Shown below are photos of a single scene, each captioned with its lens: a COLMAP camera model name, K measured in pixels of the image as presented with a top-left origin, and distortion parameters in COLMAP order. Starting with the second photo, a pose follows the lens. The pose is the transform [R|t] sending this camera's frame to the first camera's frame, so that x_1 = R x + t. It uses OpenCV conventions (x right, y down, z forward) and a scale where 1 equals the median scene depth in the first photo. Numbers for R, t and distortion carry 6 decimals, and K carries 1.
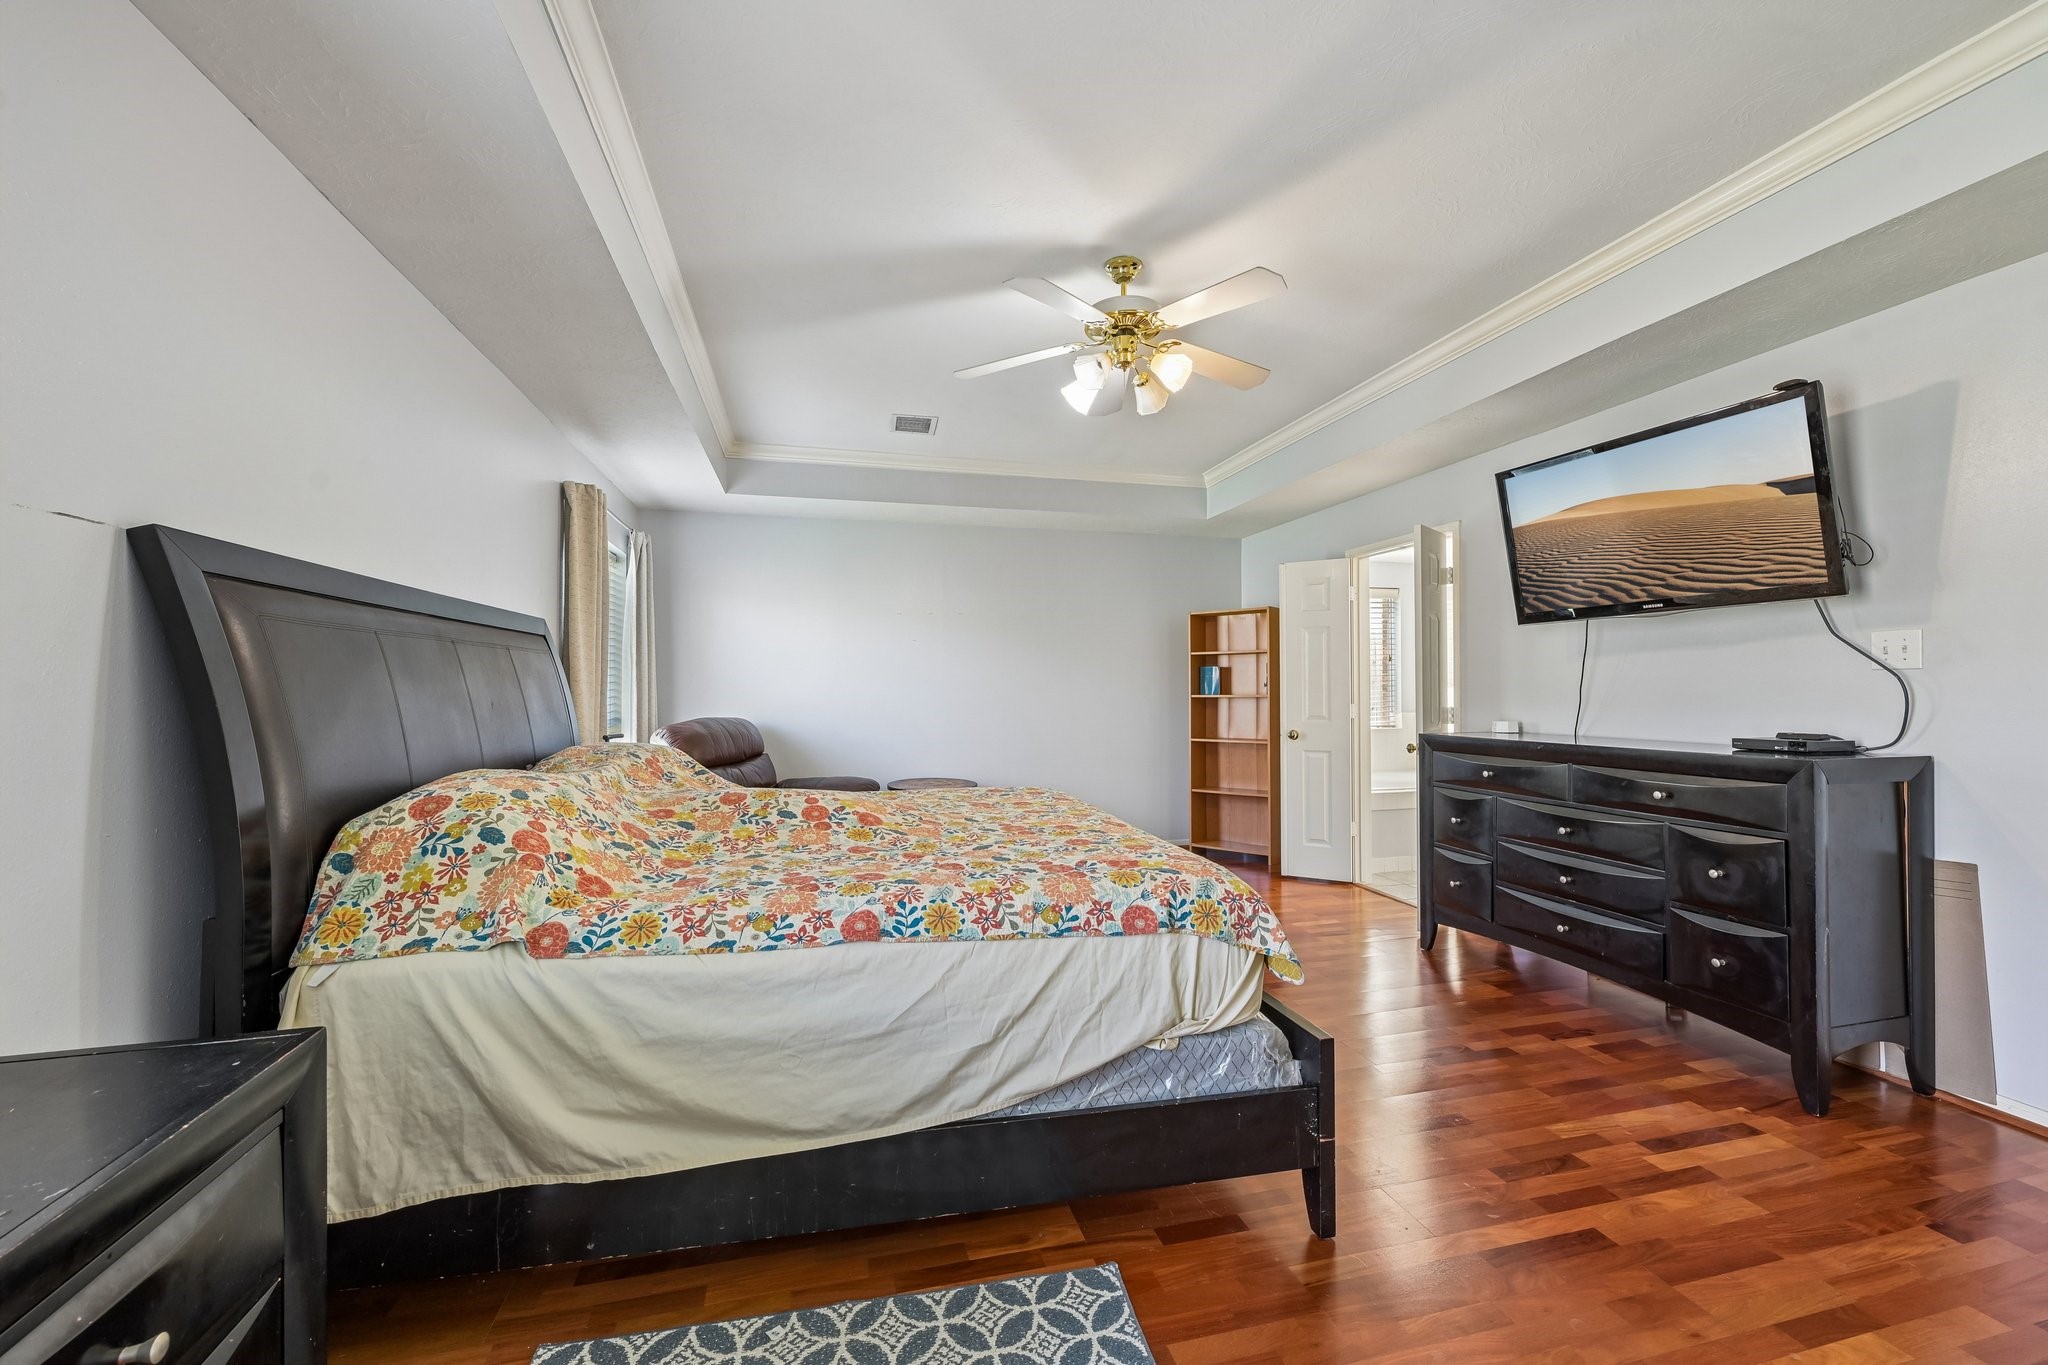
lens RADIAL K [[807.3, 0, 1025.3], [0, 807.3, 677.1], [0, 0, 1]] dist [0.000391, 0.000003]
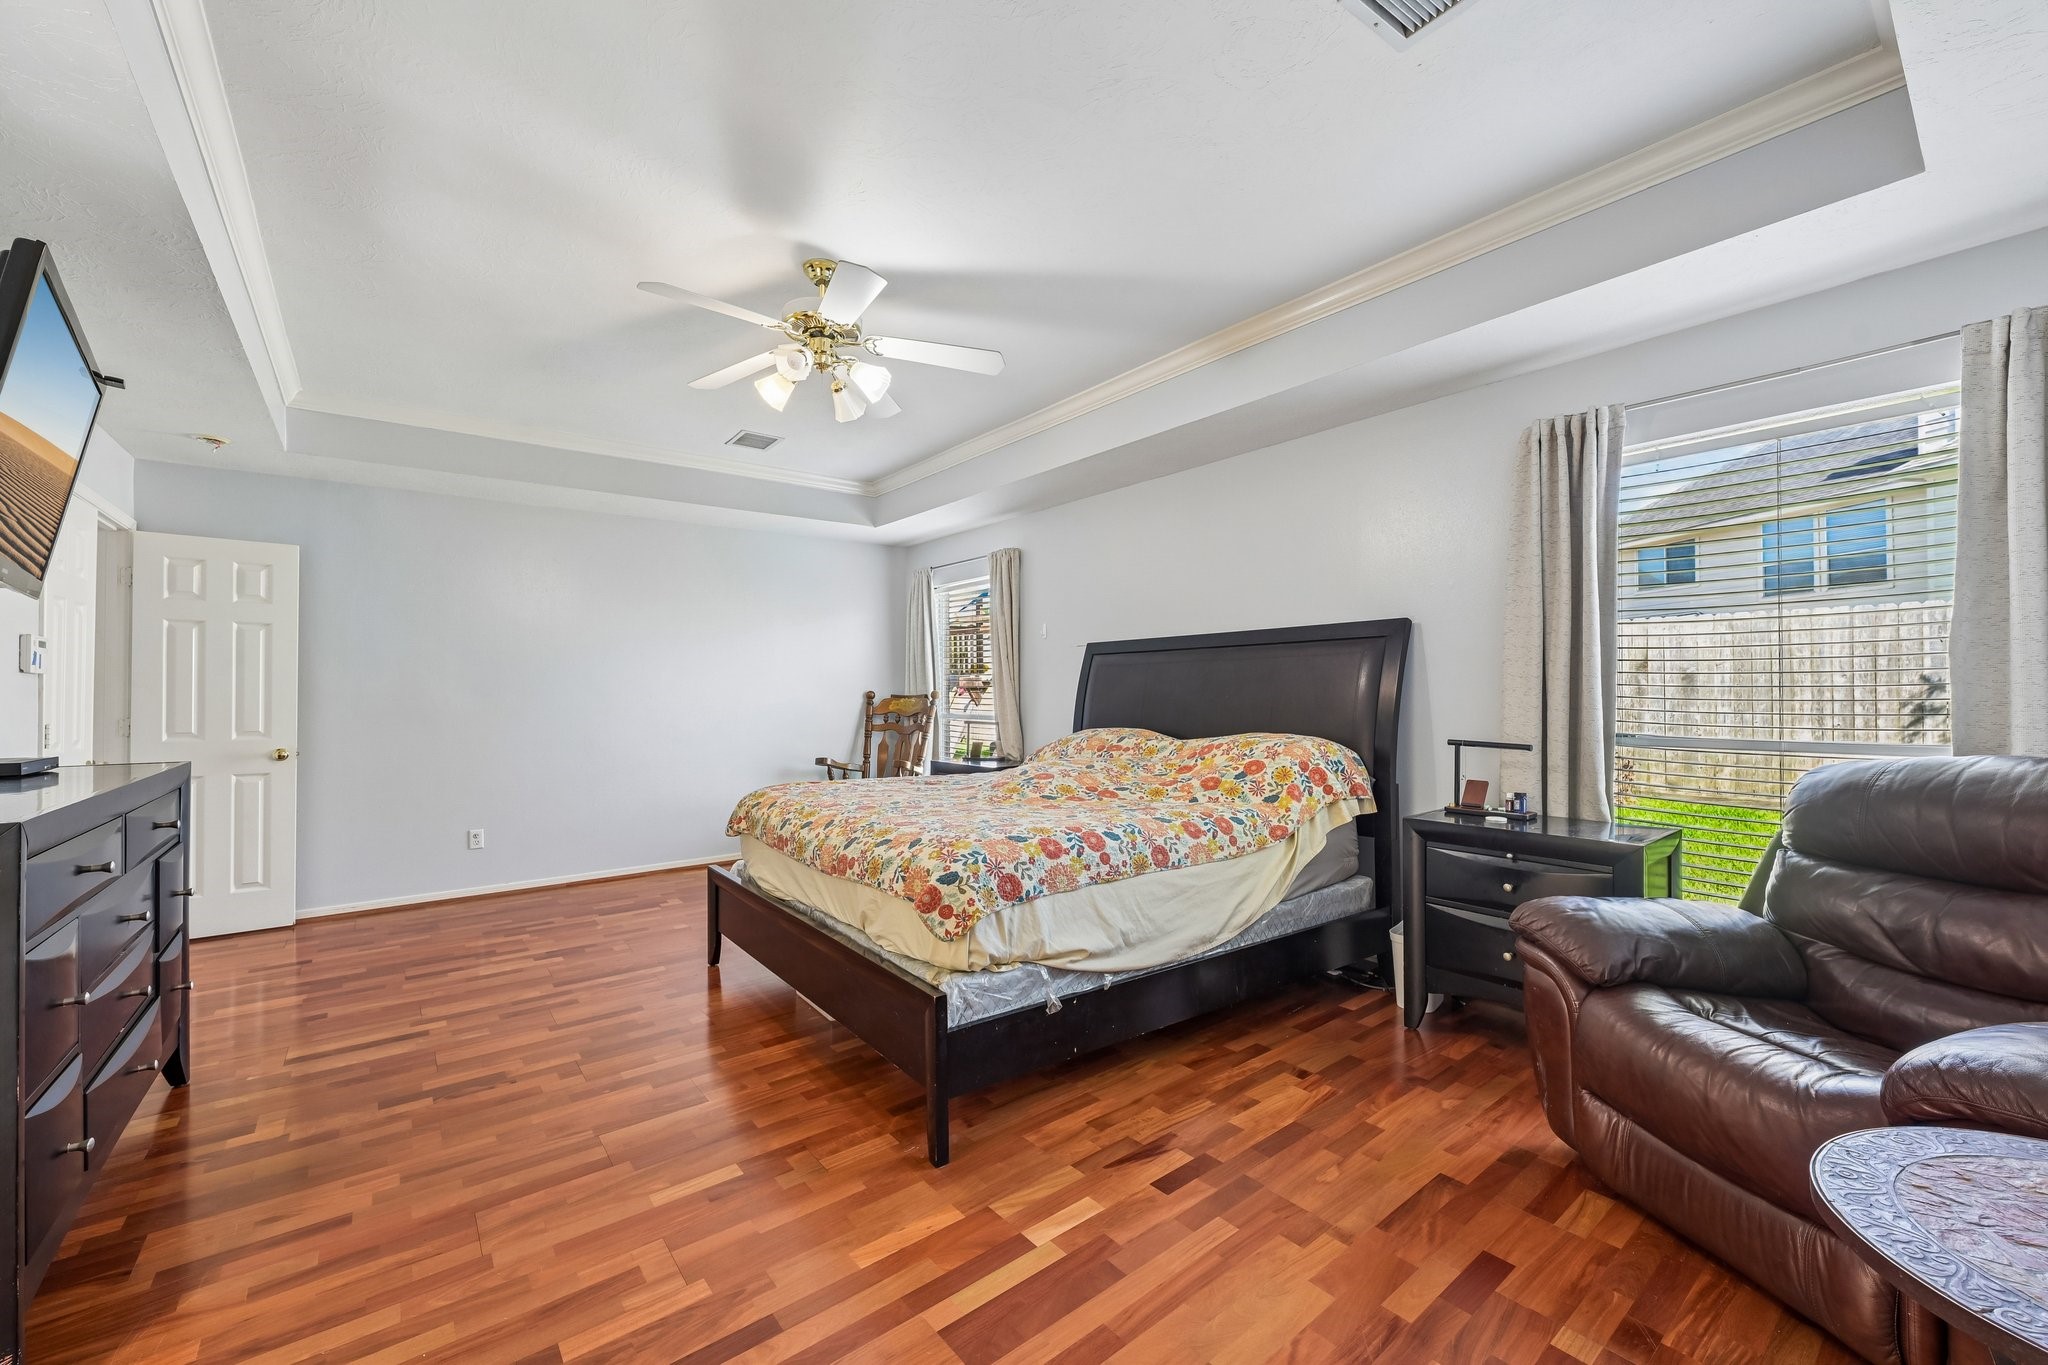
lens RADIAL K [[807.3, 0, 1031.1], [0, 807.3, 683.6], [0, 0, 1]] dist [0.000391, 0.000003]
pose [[-0.916927, 0.005033, -0.399024, 0.386975], [0.008082, 0.999950, -0.005957, 0.009403], [0.398974, -0.008687, -0.916921, 2.745166]]
